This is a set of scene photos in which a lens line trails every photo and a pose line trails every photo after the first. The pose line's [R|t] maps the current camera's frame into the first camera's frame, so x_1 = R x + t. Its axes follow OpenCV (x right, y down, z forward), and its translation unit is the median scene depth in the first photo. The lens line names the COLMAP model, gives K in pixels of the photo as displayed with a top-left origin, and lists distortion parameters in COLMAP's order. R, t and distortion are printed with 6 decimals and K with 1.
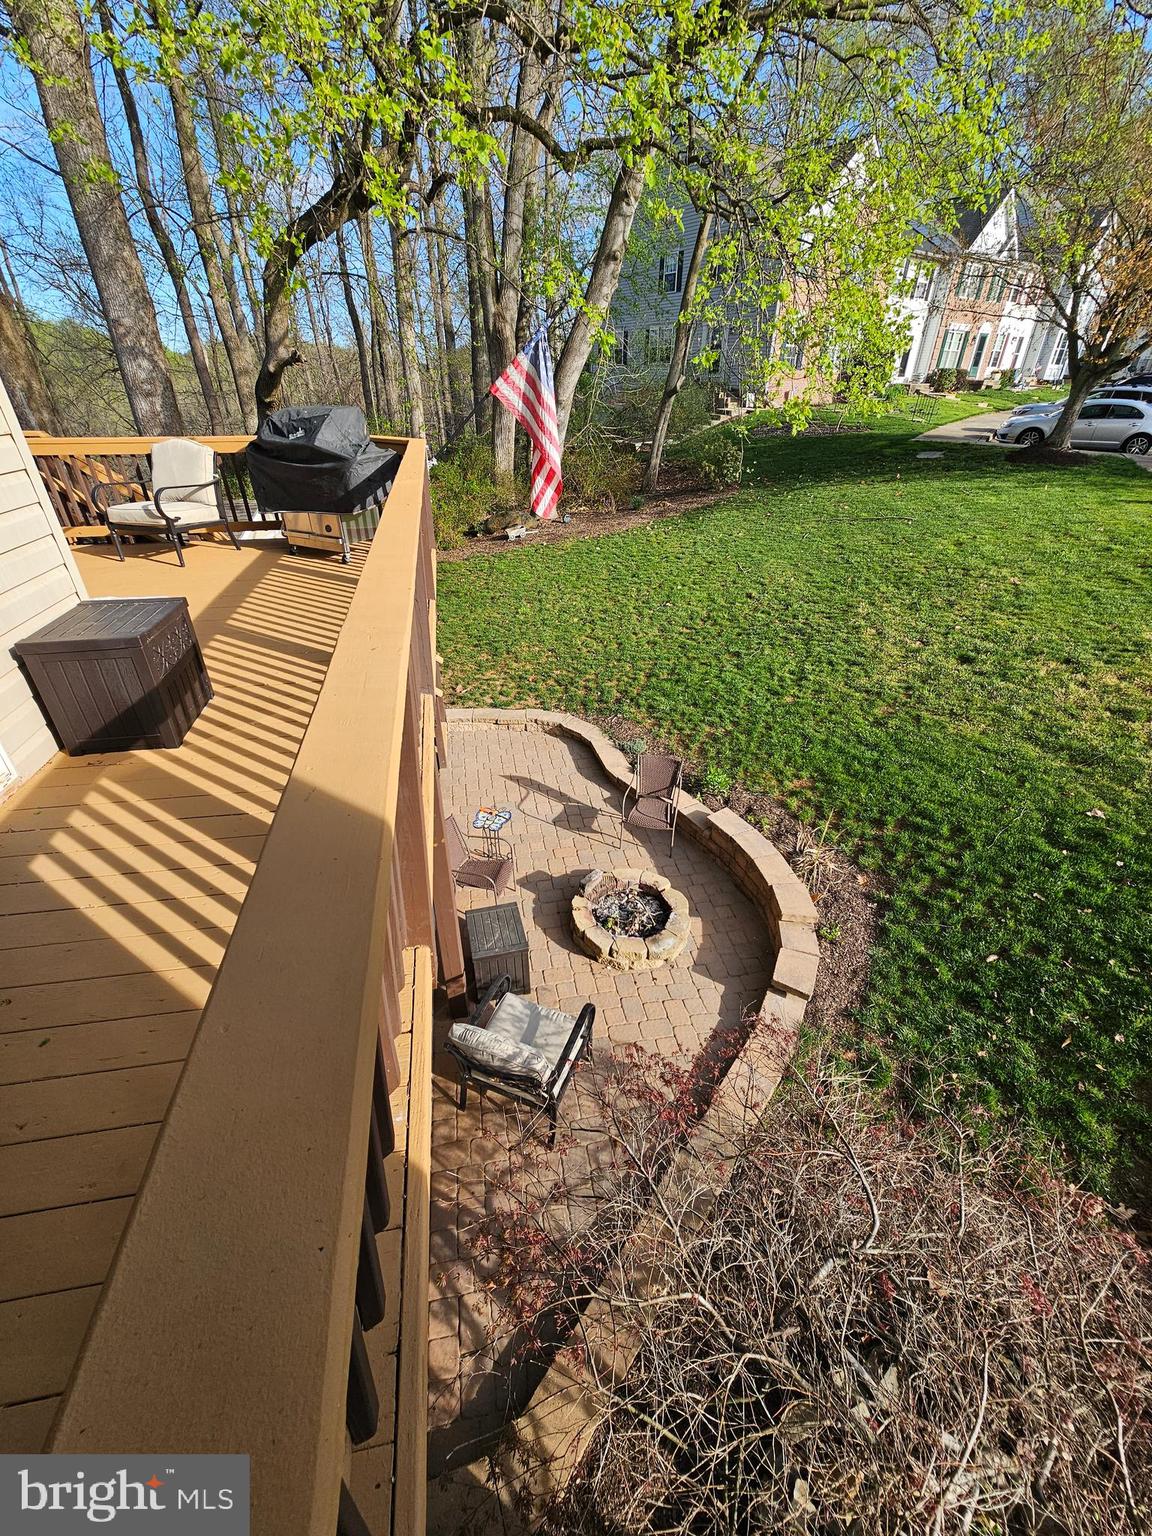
lens RADIAL K [[626.2, 0, 581.0], [0, 626.2, 770.5], [0, 0, 1]] dist [0.000010, -0.000363]
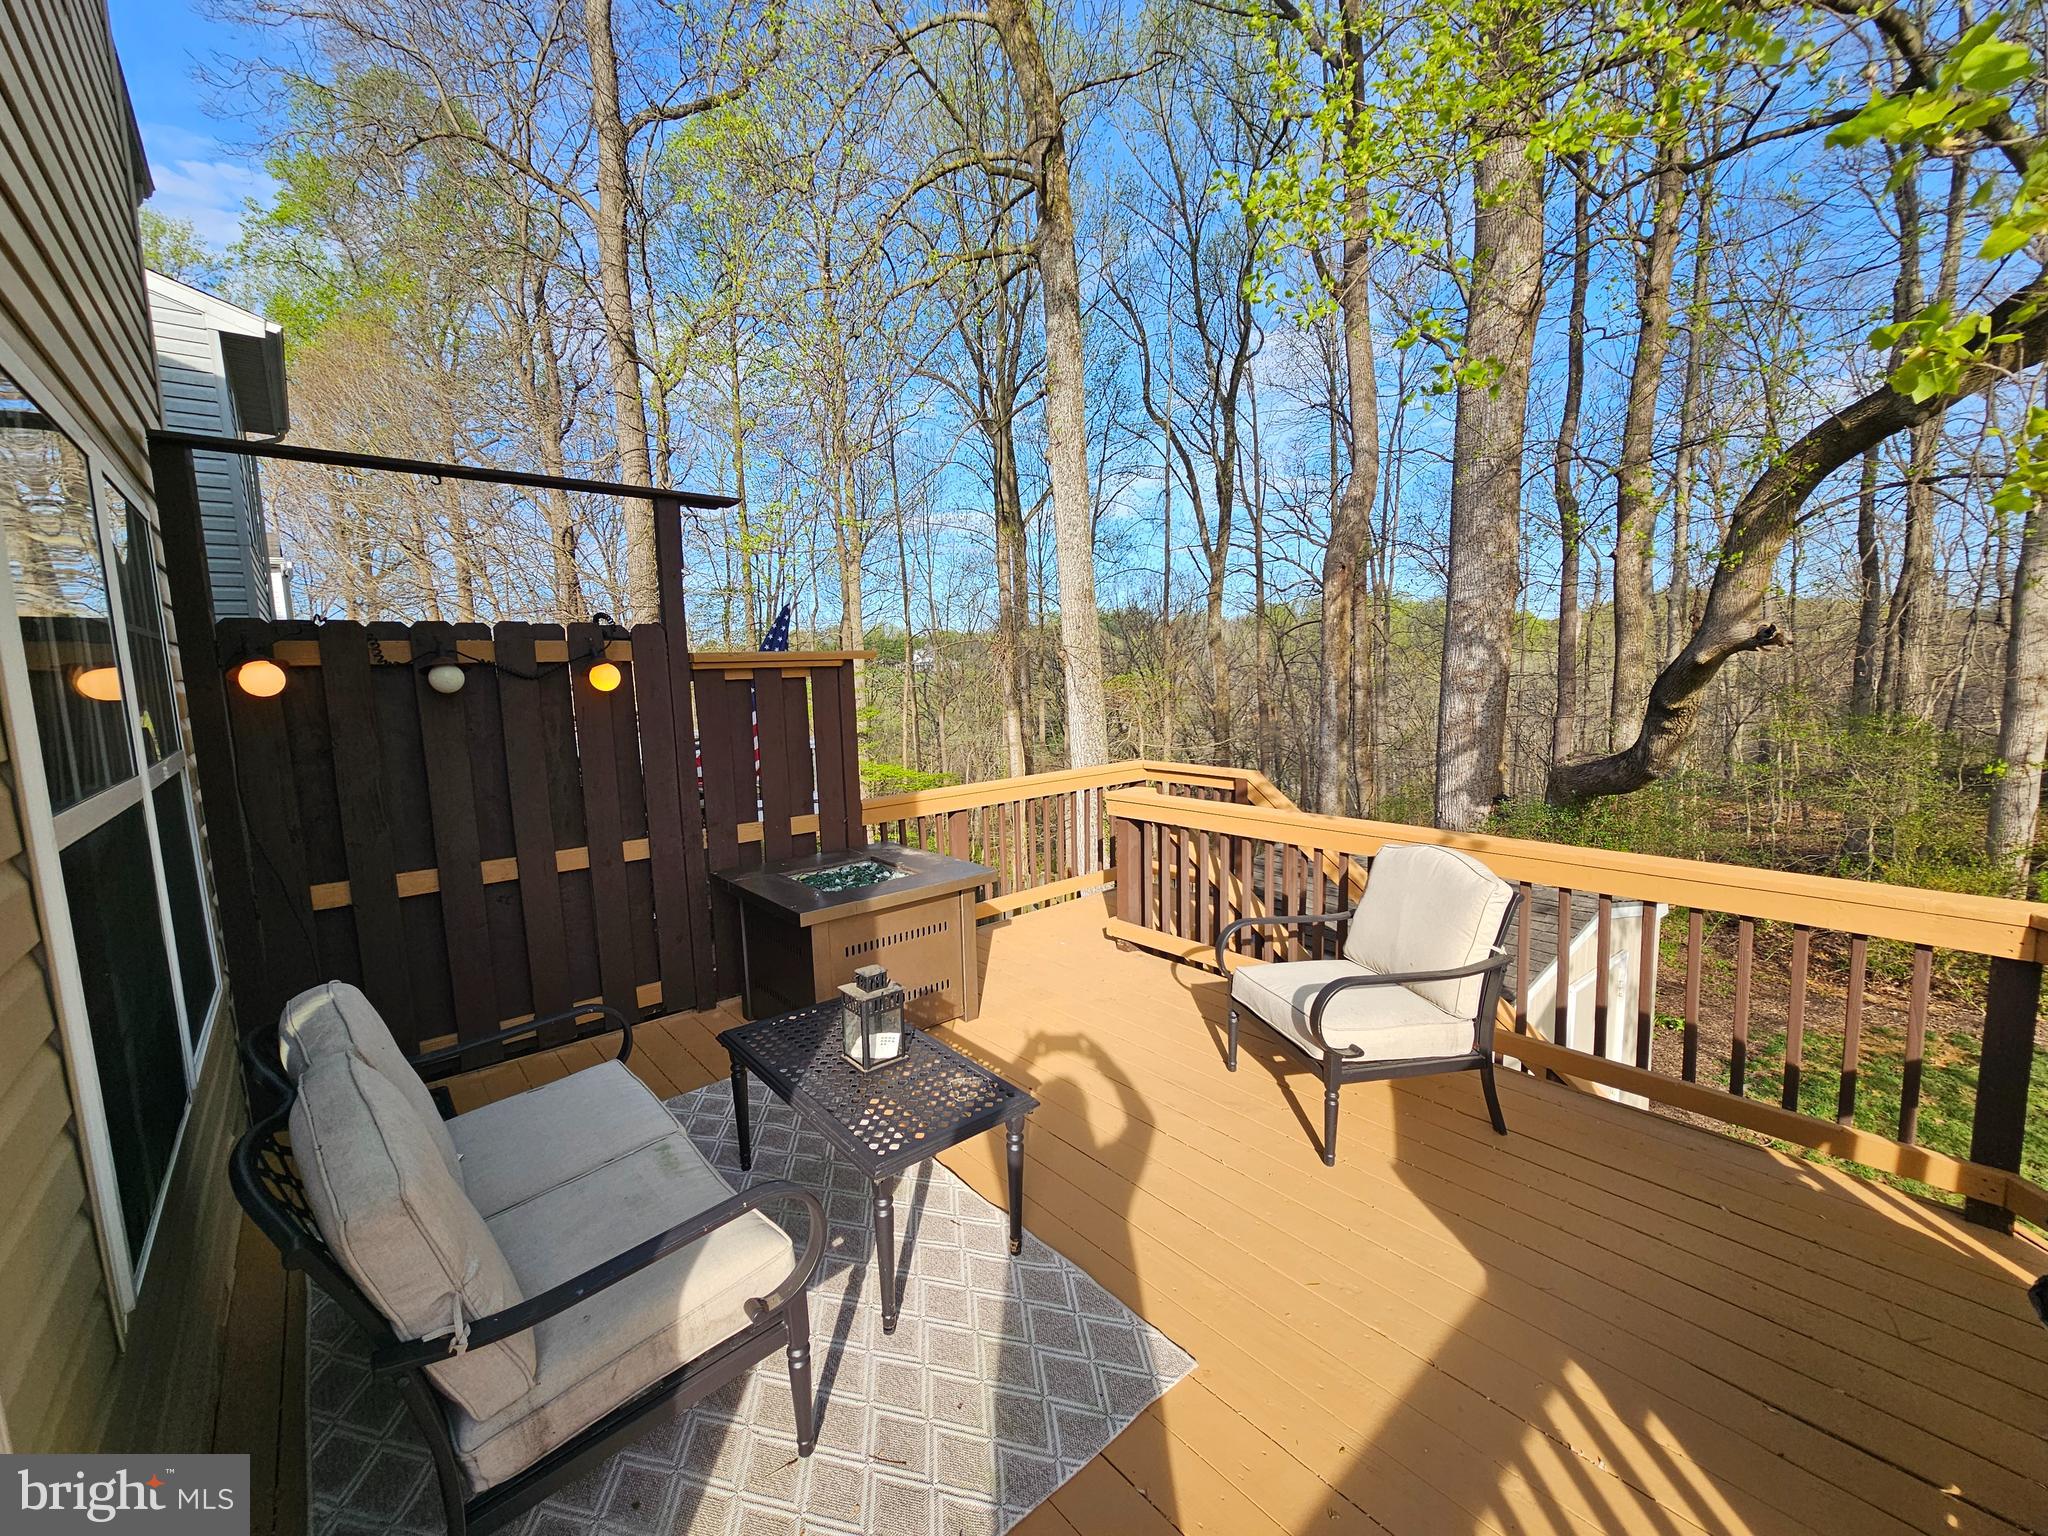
lens RADIAL K [[834.9, 0, 1024.0], [0, 834.9, 768.0], [0, 0, 1]] dist [0.000010, -0.000363]
pose [[0.501215, 0.085962, -0.861043, -0.095569], [-0.426845, 0.890129, -0.159601, -0.116023], [0.752720, 0.447527, 0.482838, 0.156559]]
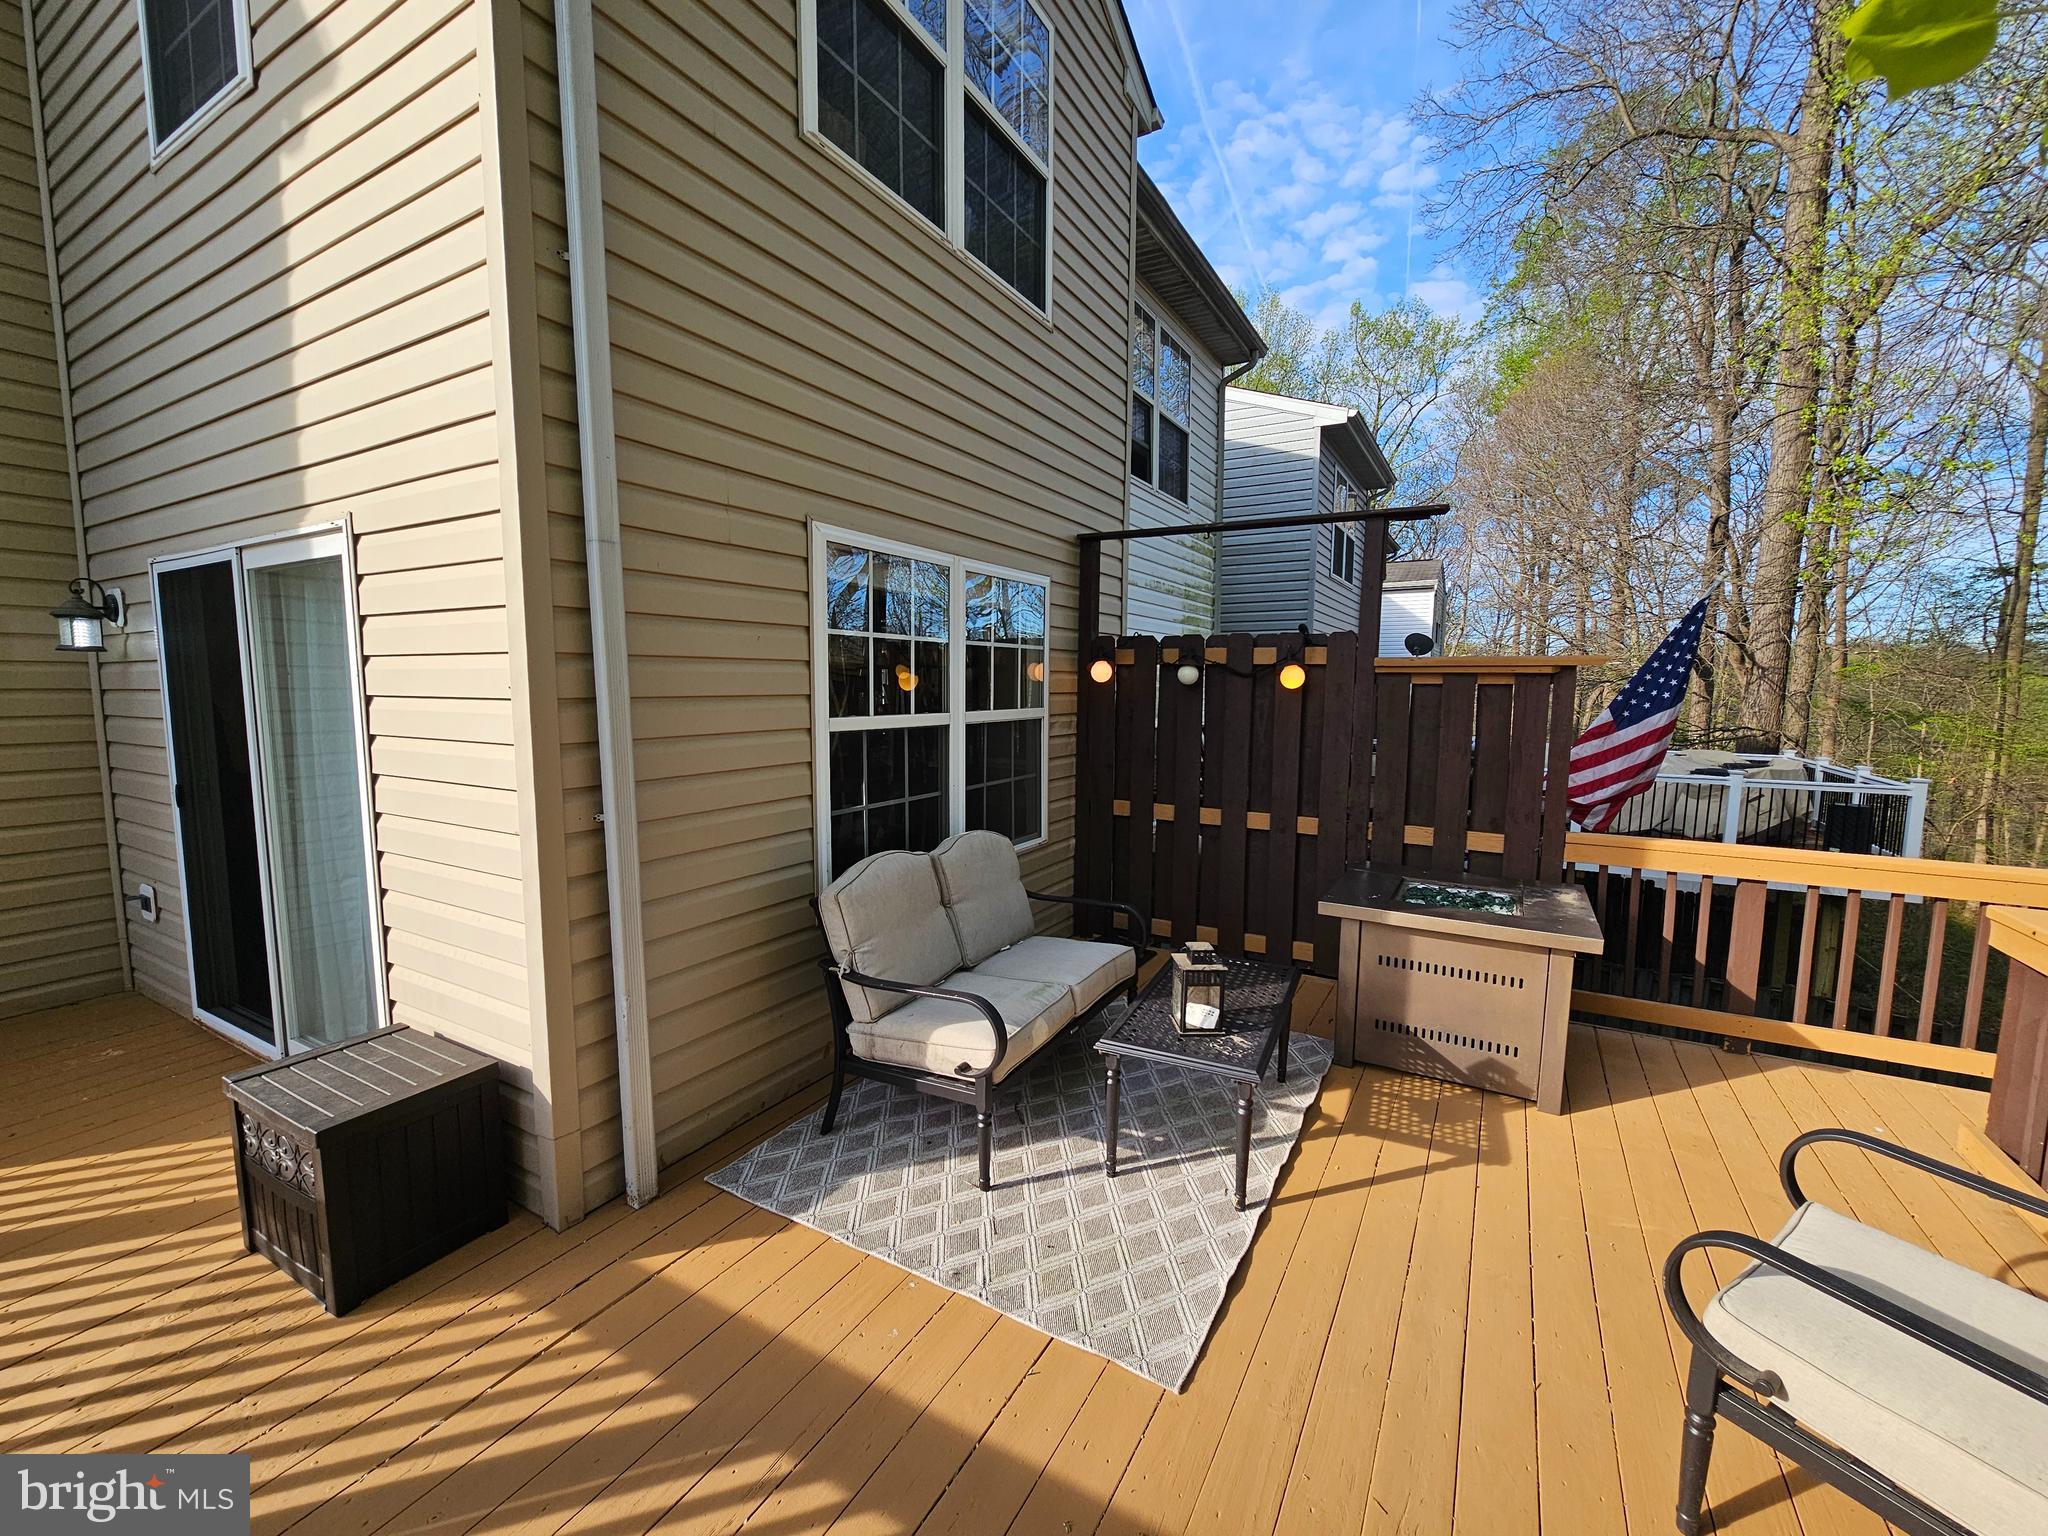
lens RADIAL K [[834.9, 0, 1024.0], [0, 834.9, 768.0], [0, 0, 1]] dist [0.000010, -0.000363]
pose [[-0.646927, 0.067269, -0.759579, -0.083767], [-0.409252, 0.809863, 0.420278, -0.172992], [0.643427, 0.582749, -0.496393, 0.253205]]
